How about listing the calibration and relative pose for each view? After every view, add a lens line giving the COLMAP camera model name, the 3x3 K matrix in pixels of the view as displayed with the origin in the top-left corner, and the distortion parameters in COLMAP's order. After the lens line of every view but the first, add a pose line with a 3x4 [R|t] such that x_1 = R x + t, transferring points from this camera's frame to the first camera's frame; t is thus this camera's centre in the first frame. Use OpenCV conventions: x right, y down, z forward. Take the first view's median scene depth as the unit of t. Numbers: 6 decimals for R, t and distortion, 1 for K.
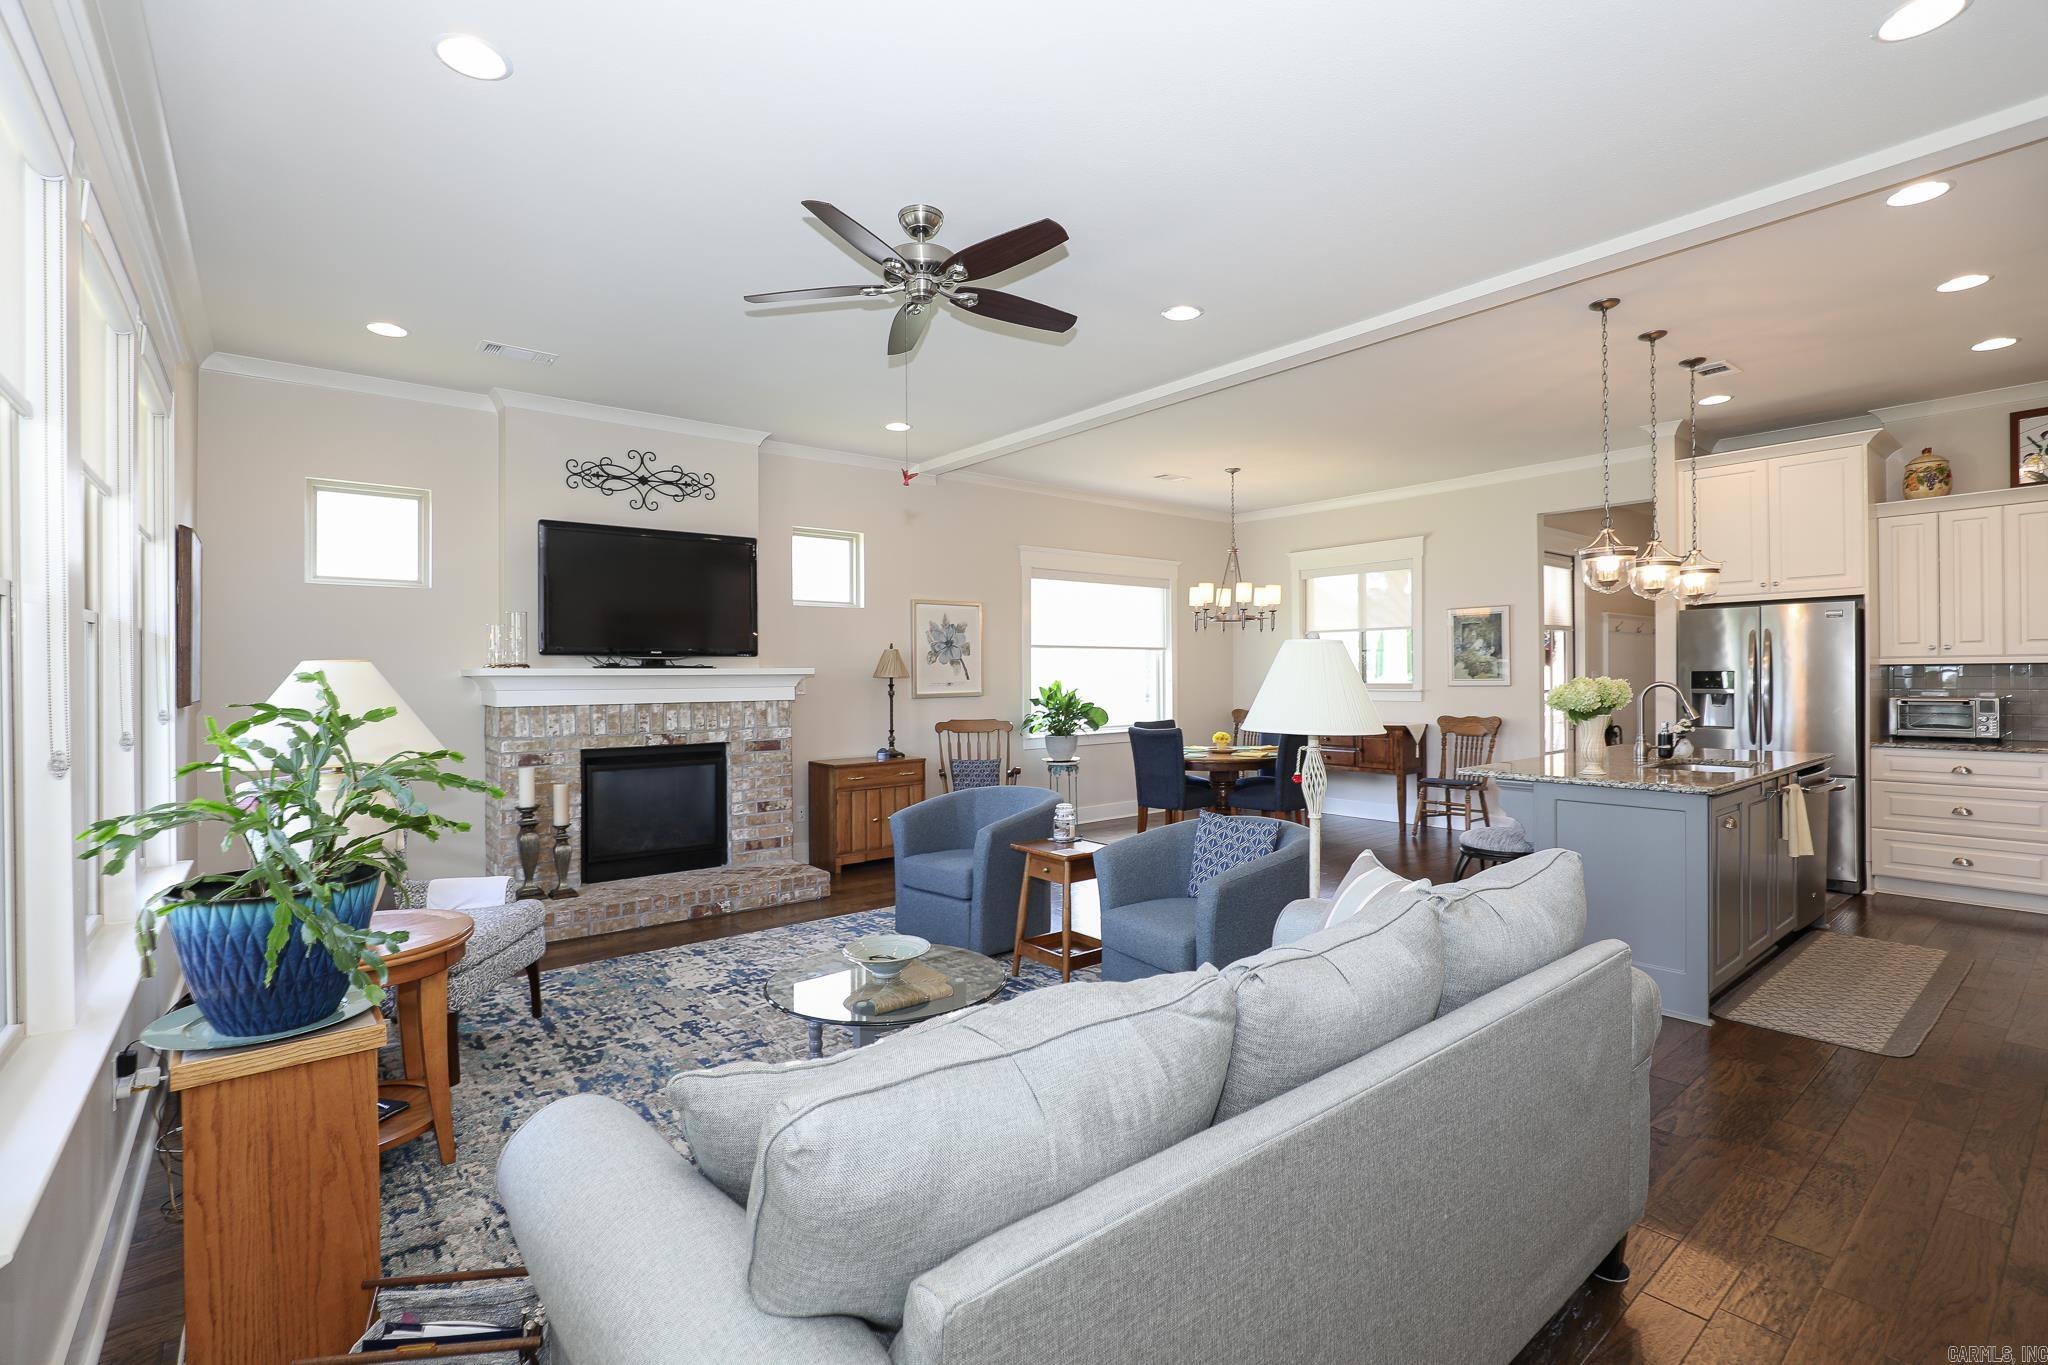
lens RADIAL K [[935.9, 0, 1039.6], [0, 935.9, 685.4], [0, 0, 1]] dist [-0.013707, 0.004365]
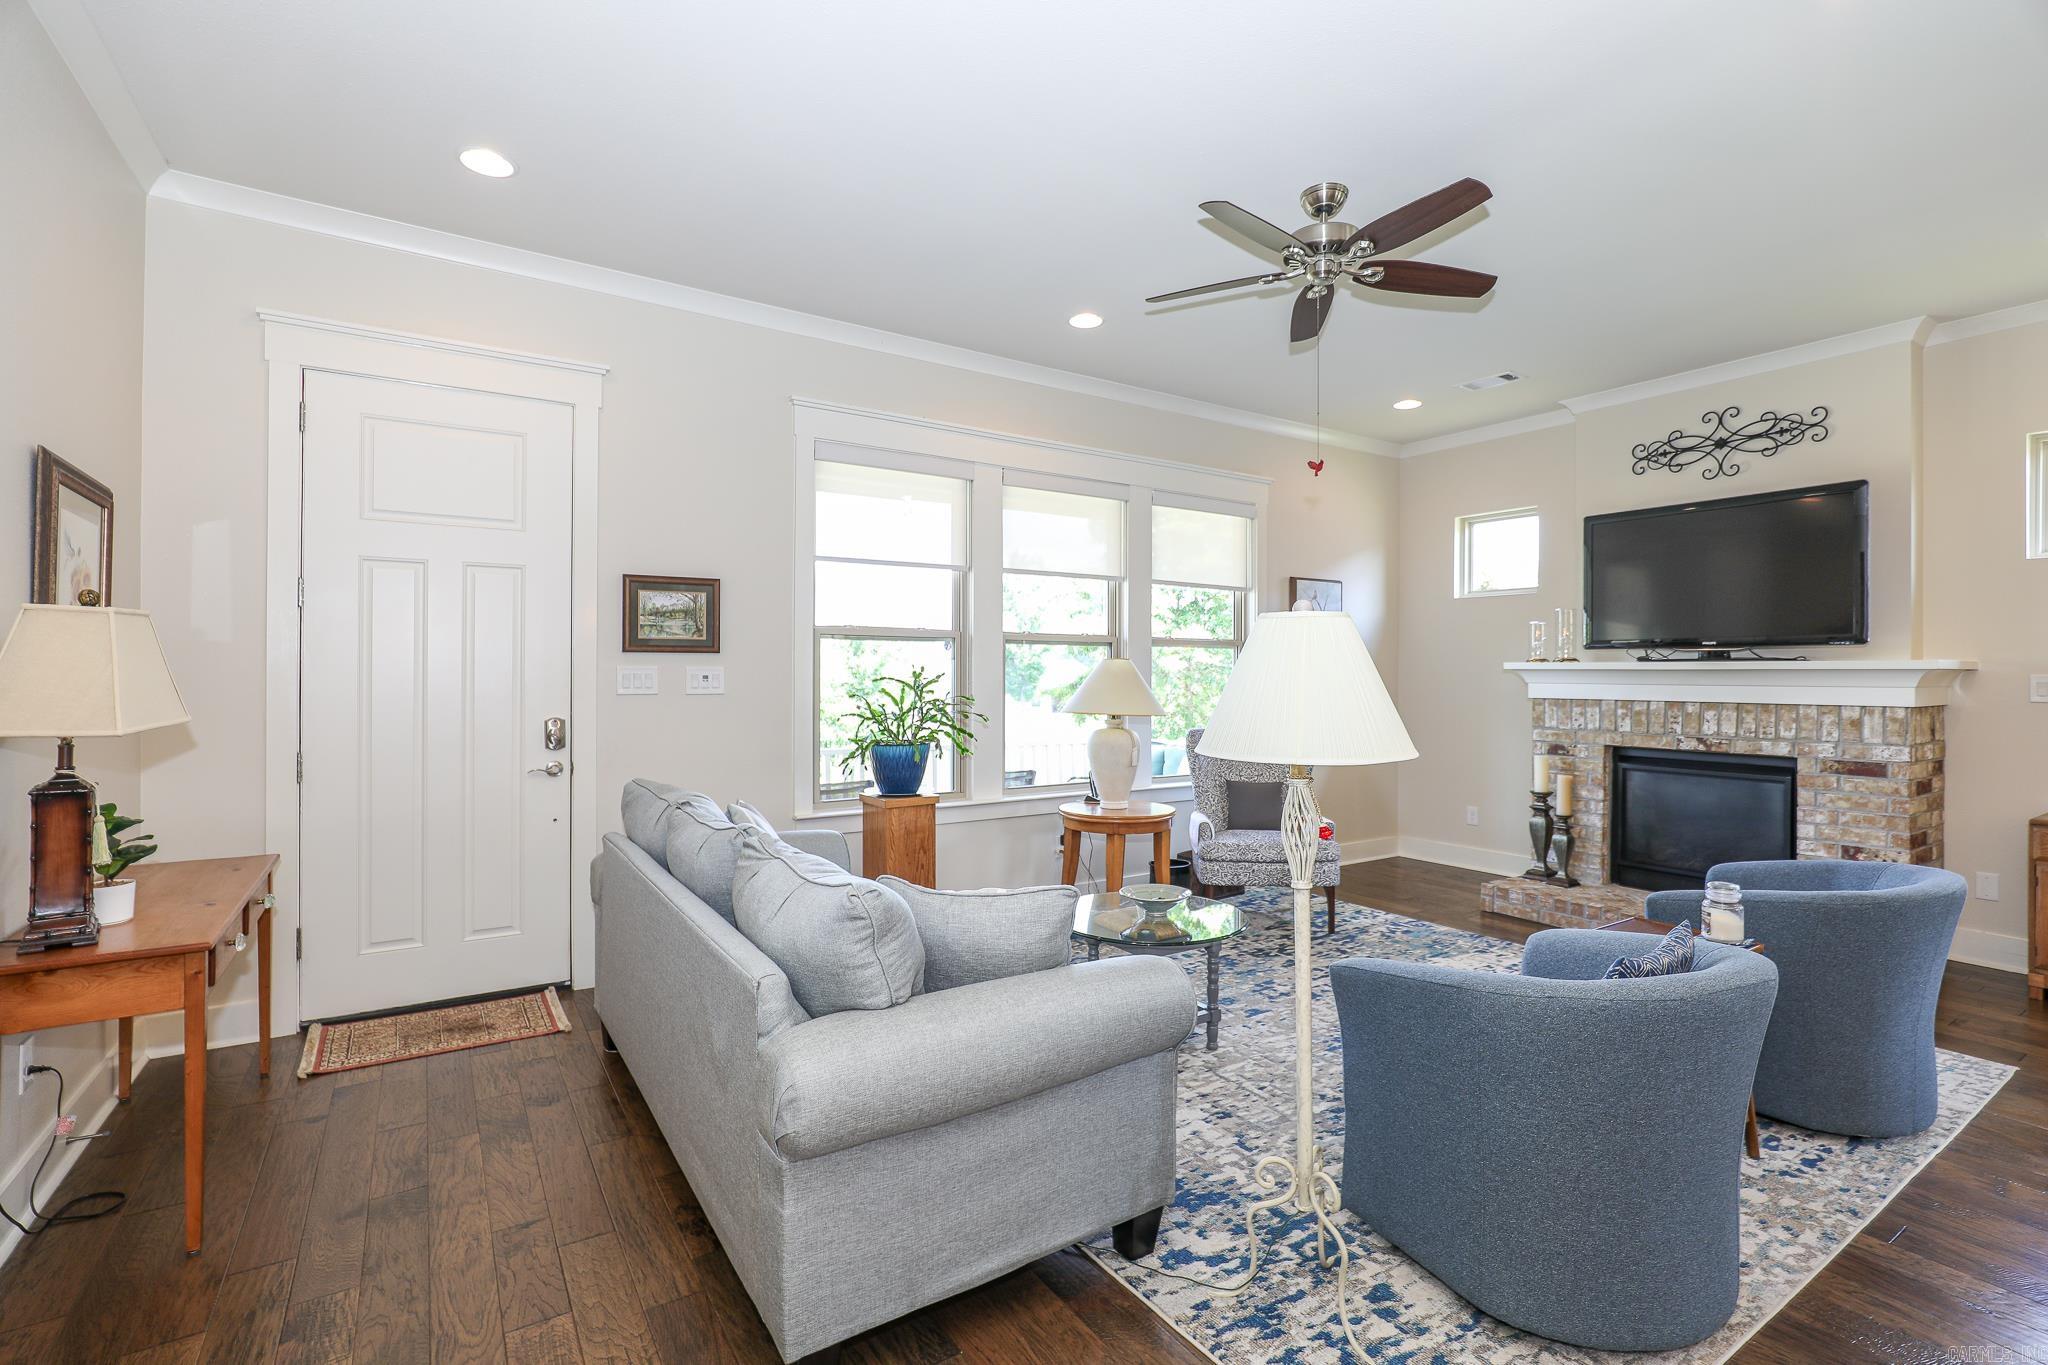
lens RADIAL K [[935.9, 0, 1015.6], [0, 935.9, 677.5], [0, 0, 1]] dist [-0.013707, 0.004365]
pose [[-0.118396, 0.010940, -0.992906, 0.571724], [-0.016102, 0.999787, 0.012936, -0.004736], [0.992836, 0.017519, -0.118195, 0.518833]]
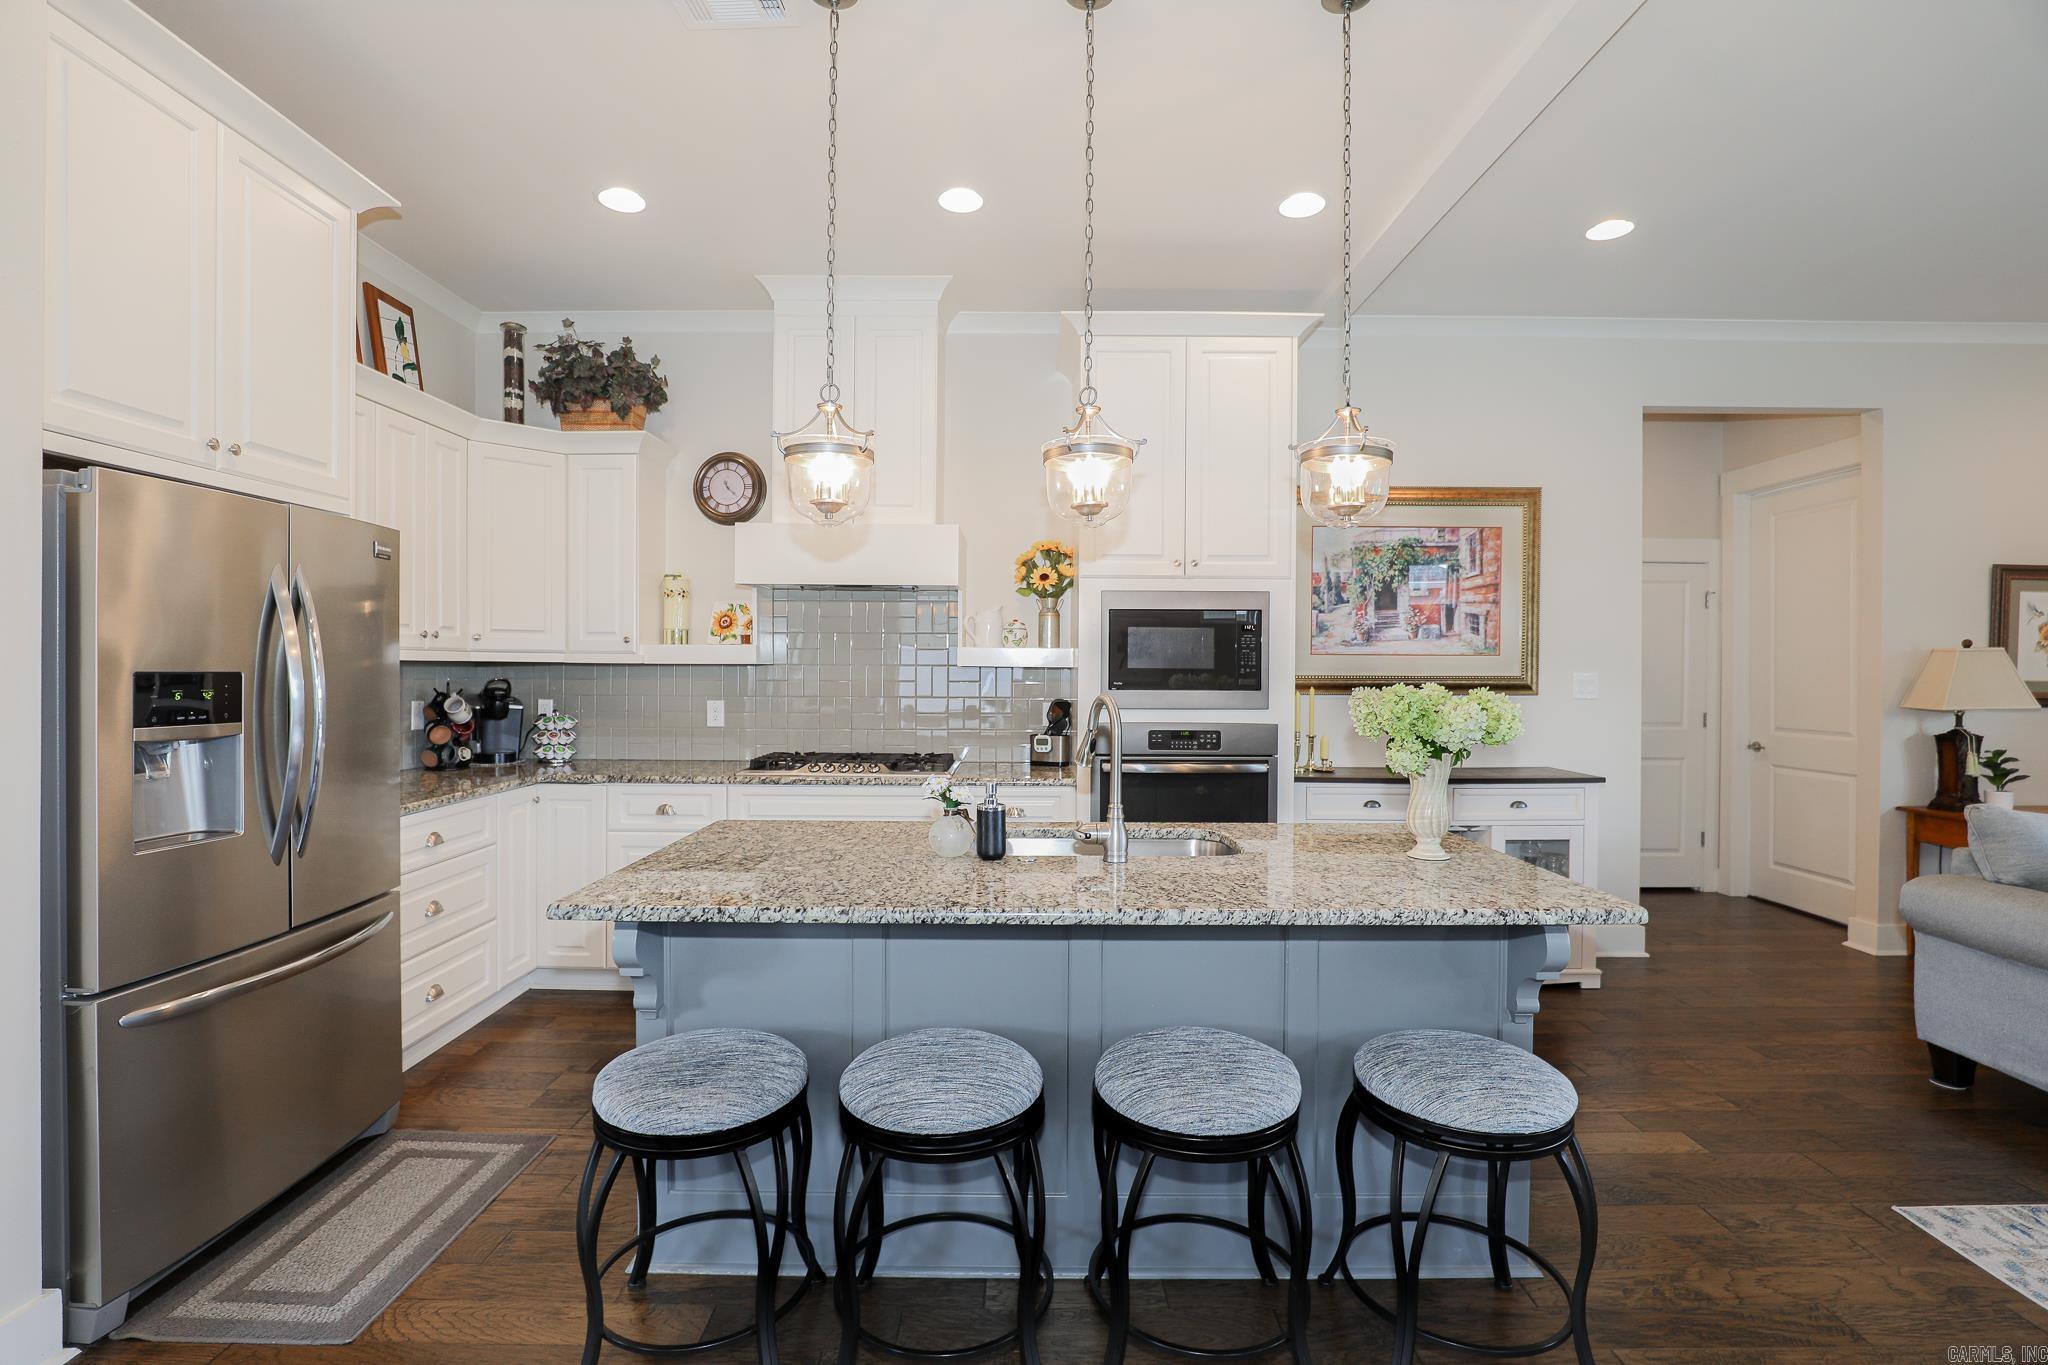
lens RADIAL K [[935.9, 0, 1043.8], [0, 935.9, 669.2], [0, 0, 1]] dist [-0.013707, 0.004365]
pose [[-0.786872, 0.000948, 0.617115, 0.353700], [0.005332, 0.999972, 0.005262, -0.012529], [-0.617093, 0.007431, -0.786855, 1.234078]]
